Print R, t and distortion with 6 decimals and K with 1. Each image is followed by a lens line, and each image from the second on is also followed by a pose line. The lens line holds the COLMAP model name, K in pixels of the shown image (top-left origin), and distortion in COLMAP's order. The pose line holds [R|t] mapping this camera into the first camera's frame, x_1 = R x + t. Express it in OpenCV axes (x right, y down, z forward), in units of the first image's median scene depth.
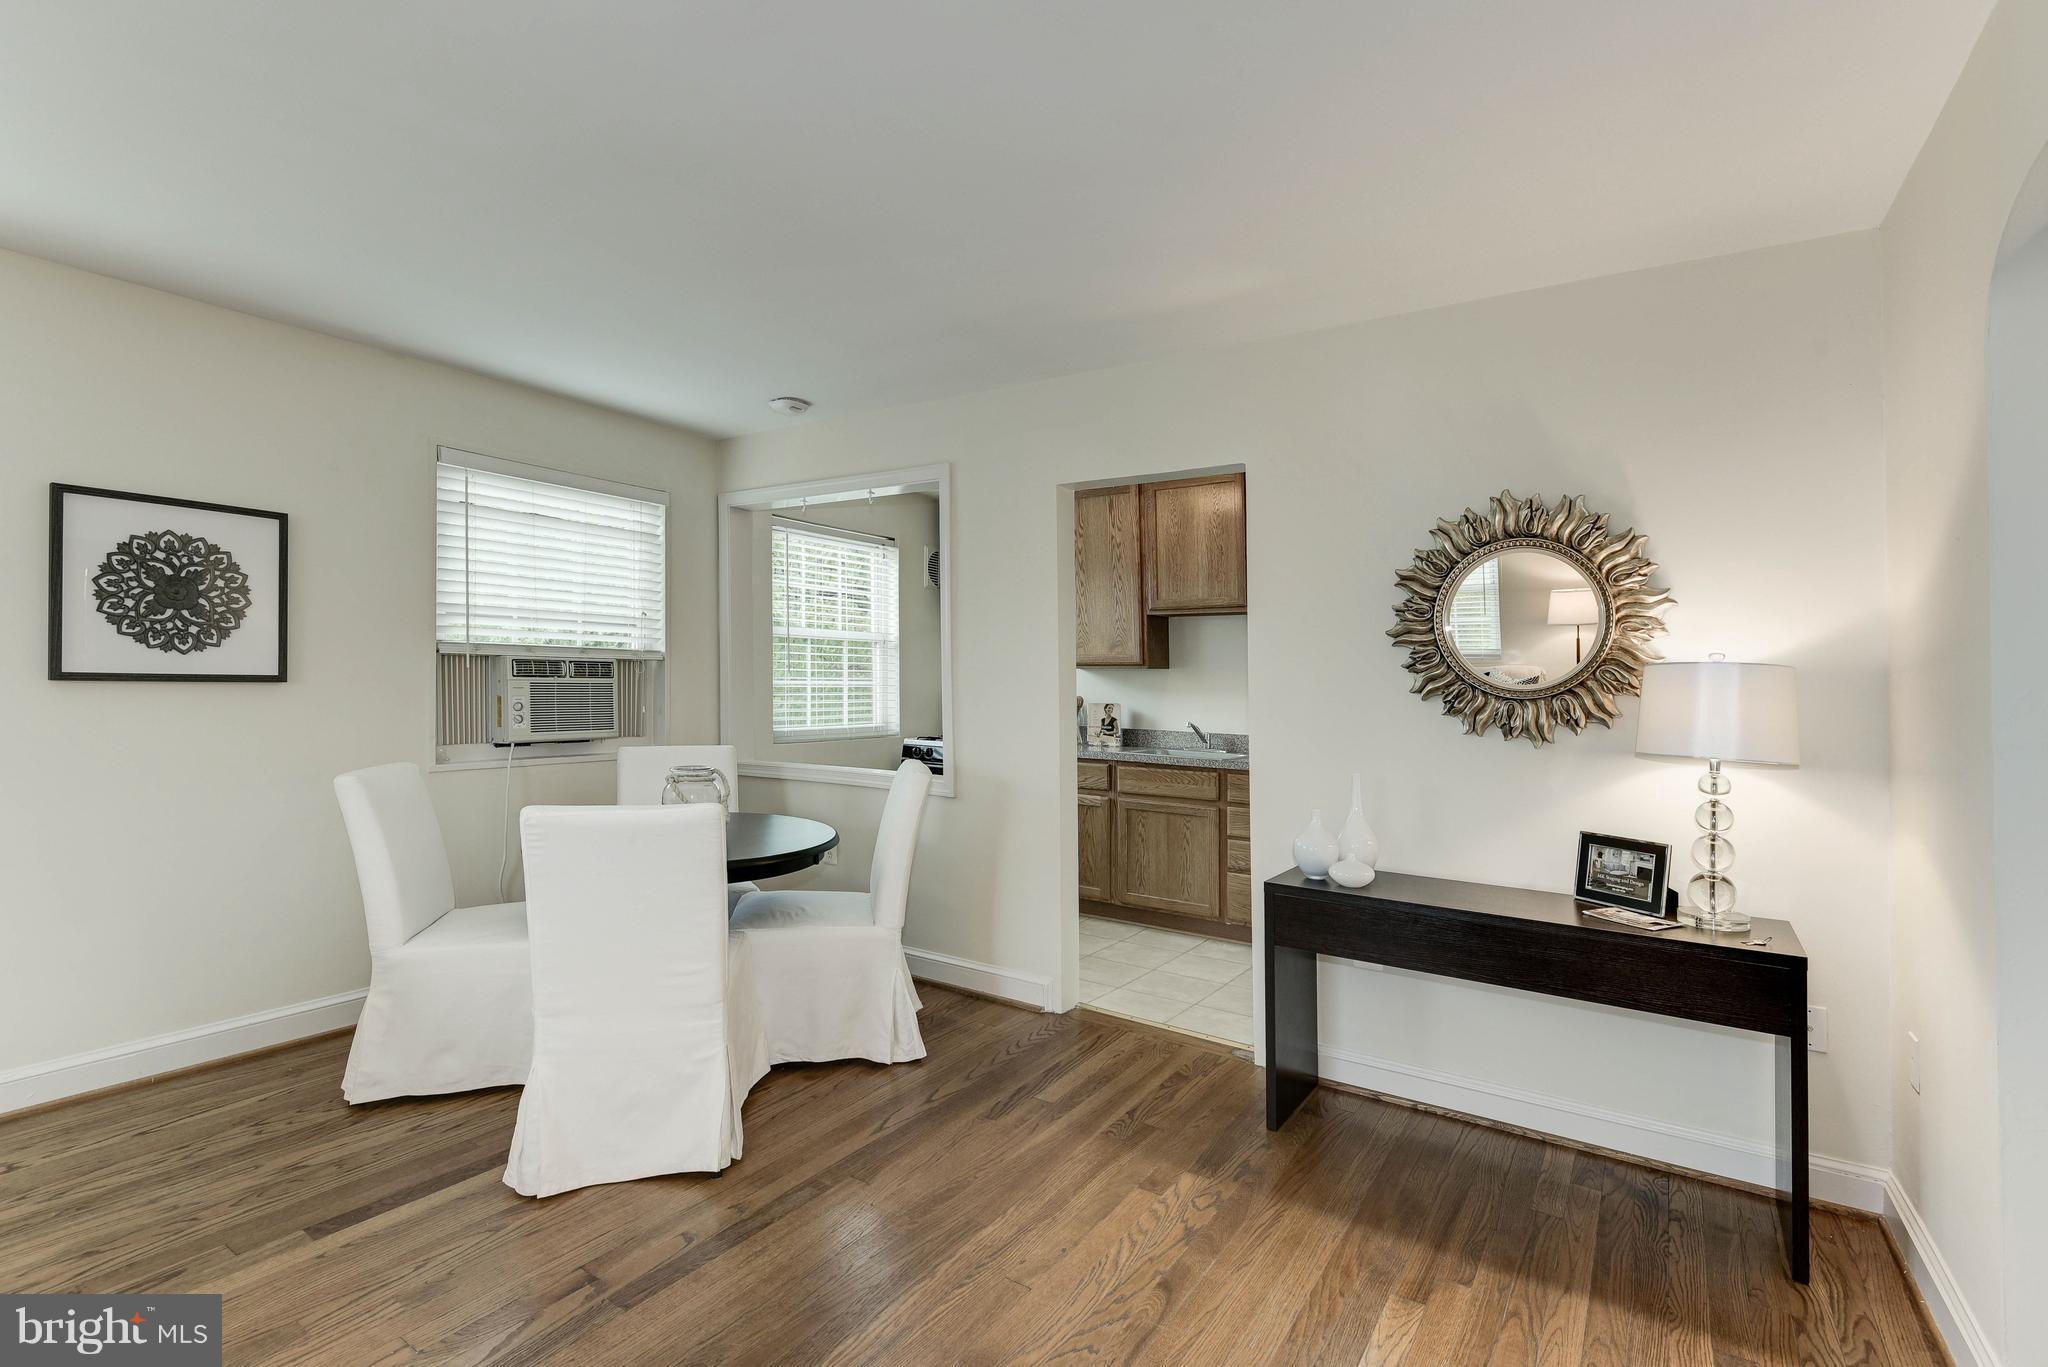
lens RADIAL K [[938.0, 0, 1024.0], [0, 938.0, 677.2], [0, 0, 1]] dist [0.003008, -0.004377]
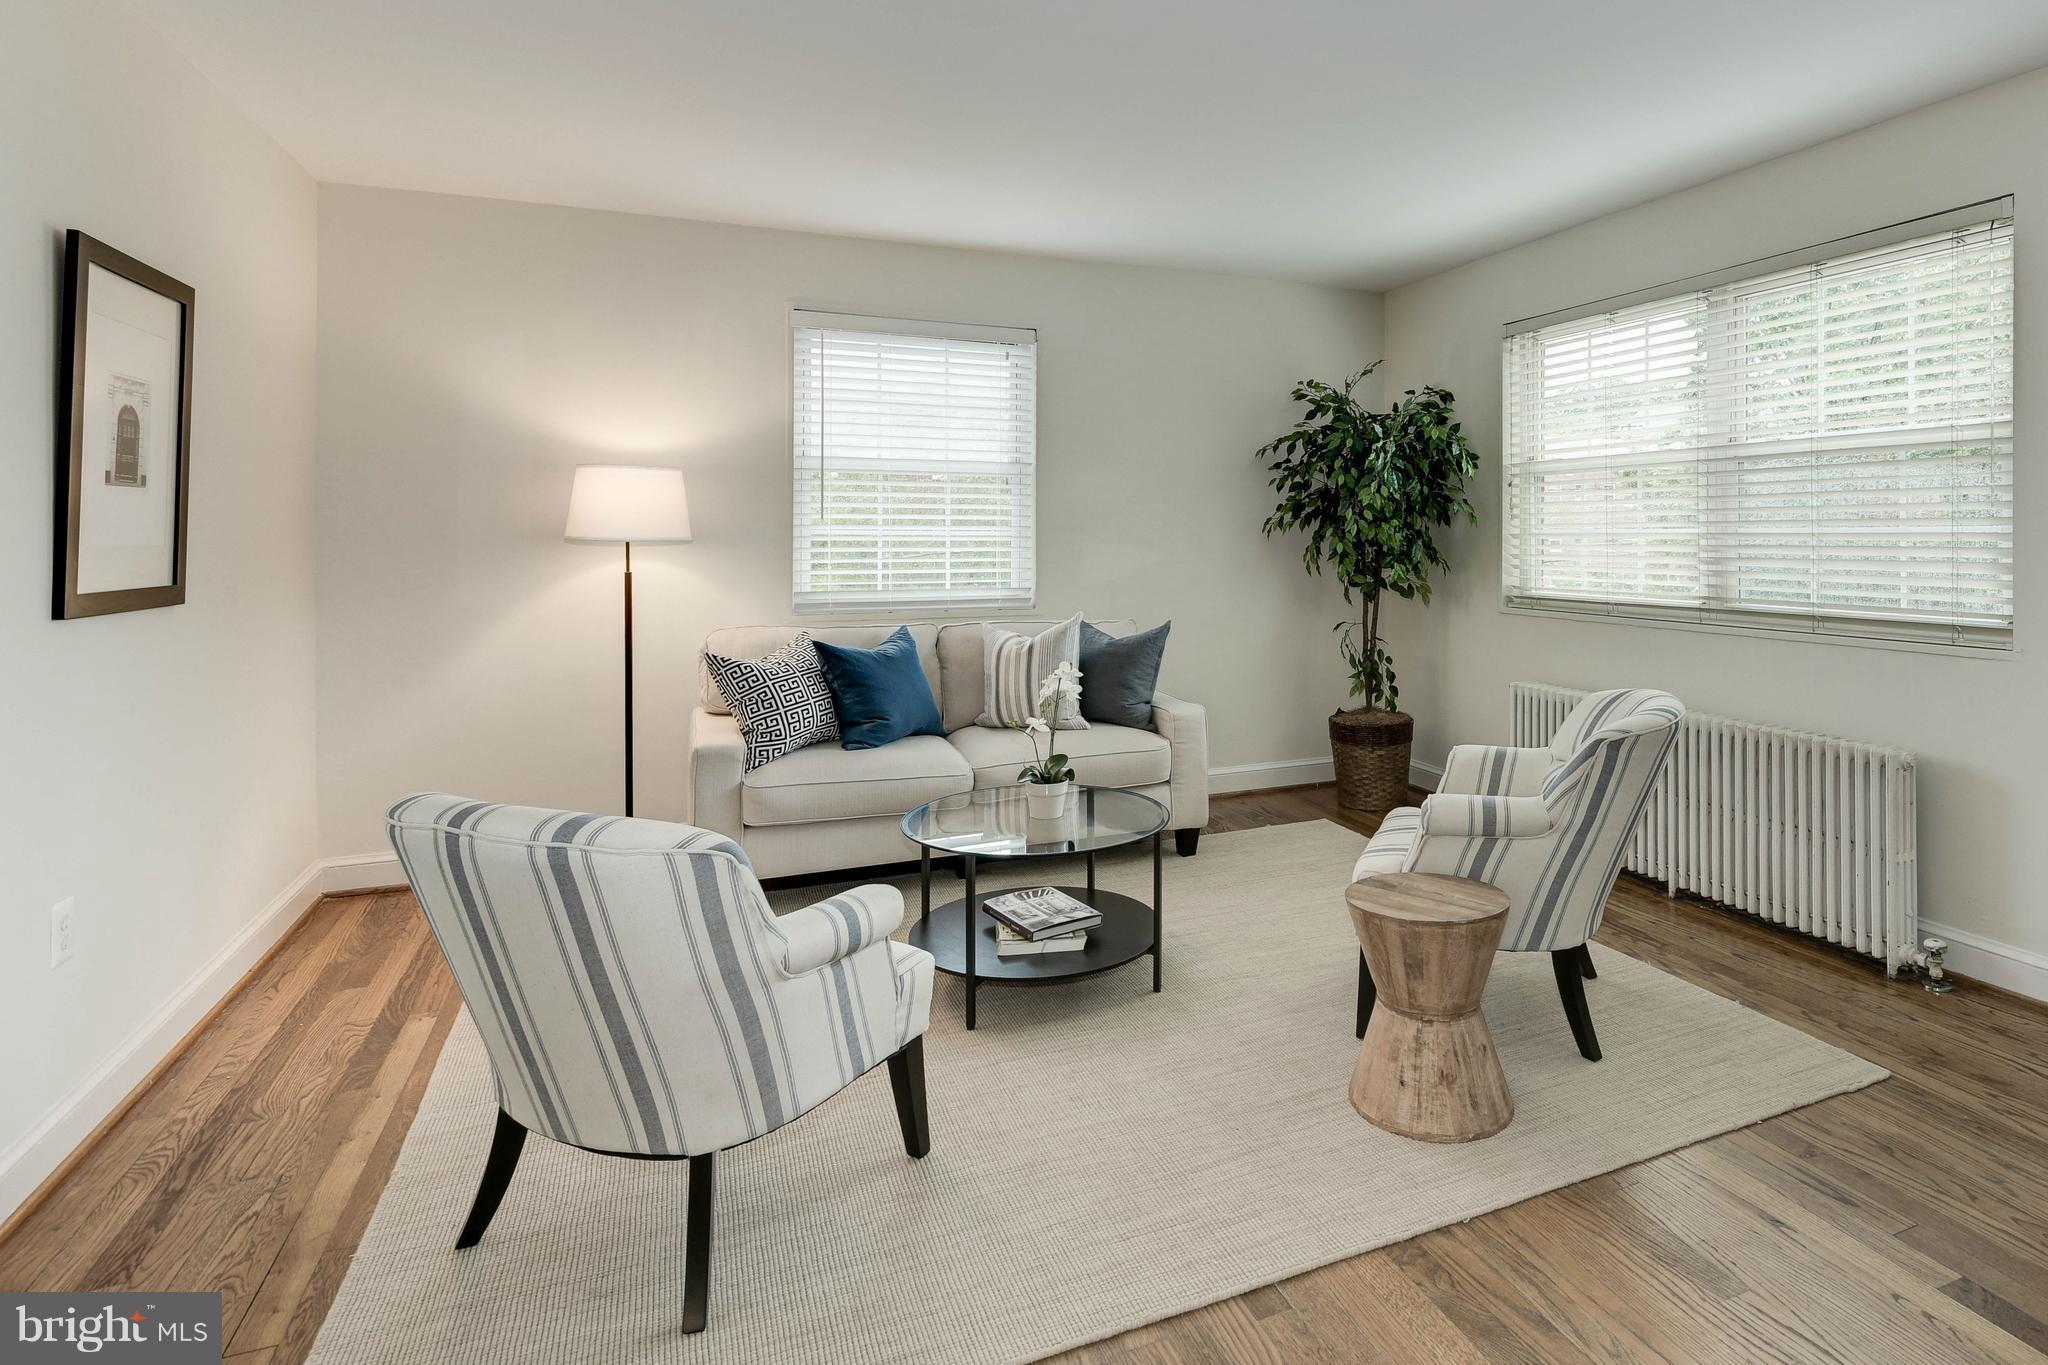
lens RADIAL K [[1118.9, 0, 1188.2], [0, 1118.9, 514.9], [0, 0, 1]] dist [0.000902, -0.002486]
pose [[-0.531569, -0.027688, -0.846562, 0.177380], [-0.002336, 0.999510, -0.031224, 0.013315], [0.847012, -0.014620, -0.531373, 0.557536]]
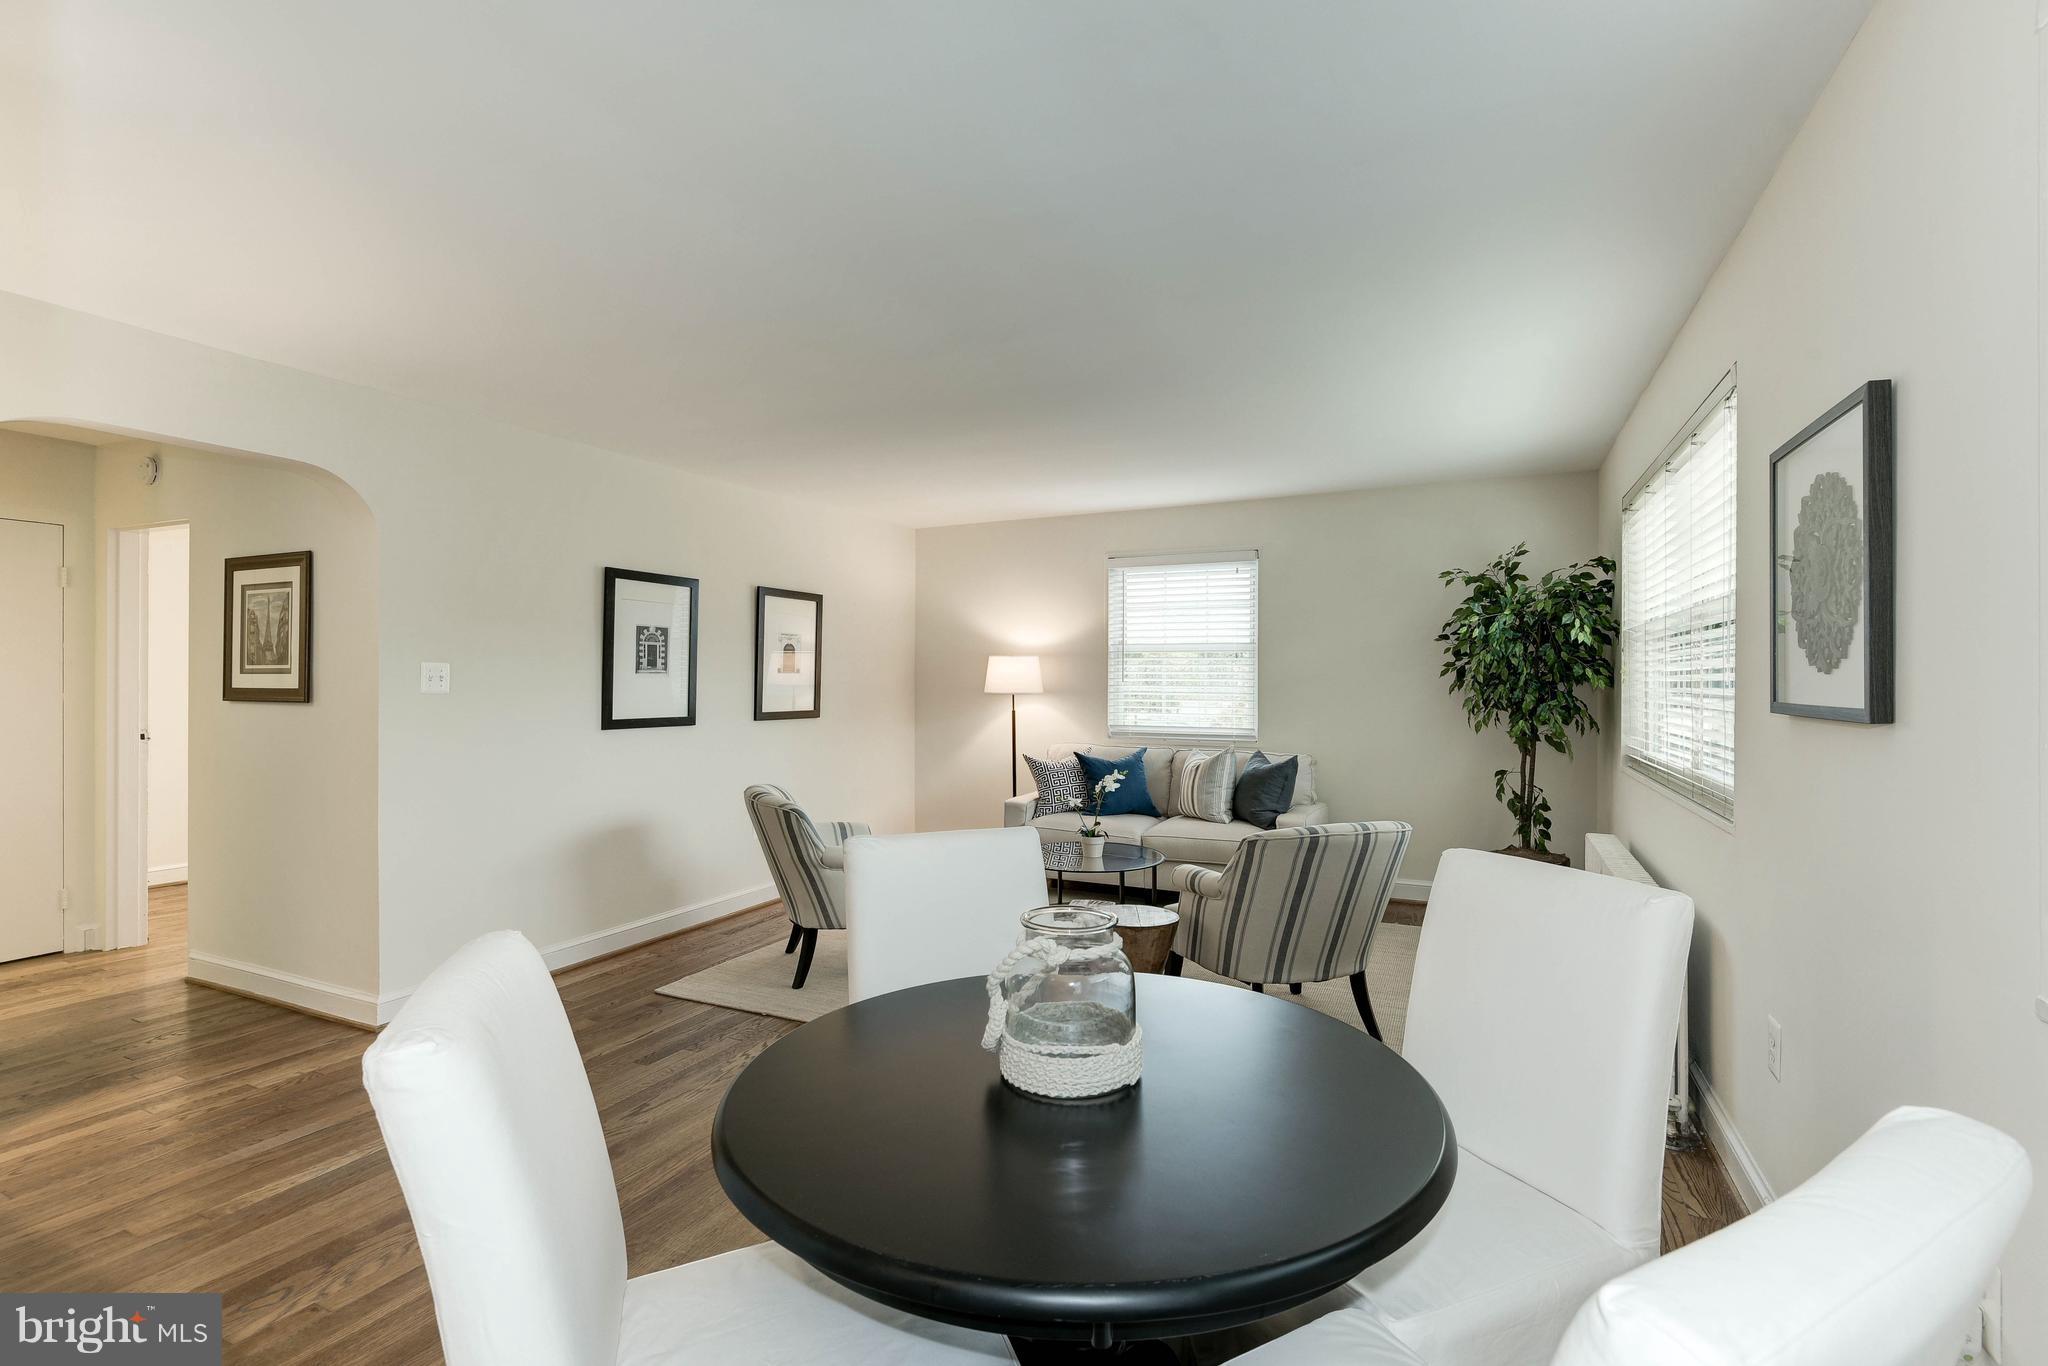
lens RADIAL K [[938.0, 0, 1017.2], [0, 938.0, 670.6], [0, 0, 1]] dist [0.003008, -0.004377]
pose [[-0.992111, -0.015943, -0.124343, -0.236696], [-0.013887, 0.999752, -0.017385, -0.006910], [0.124589, -0.015521, -0.992087, 1.240447]]
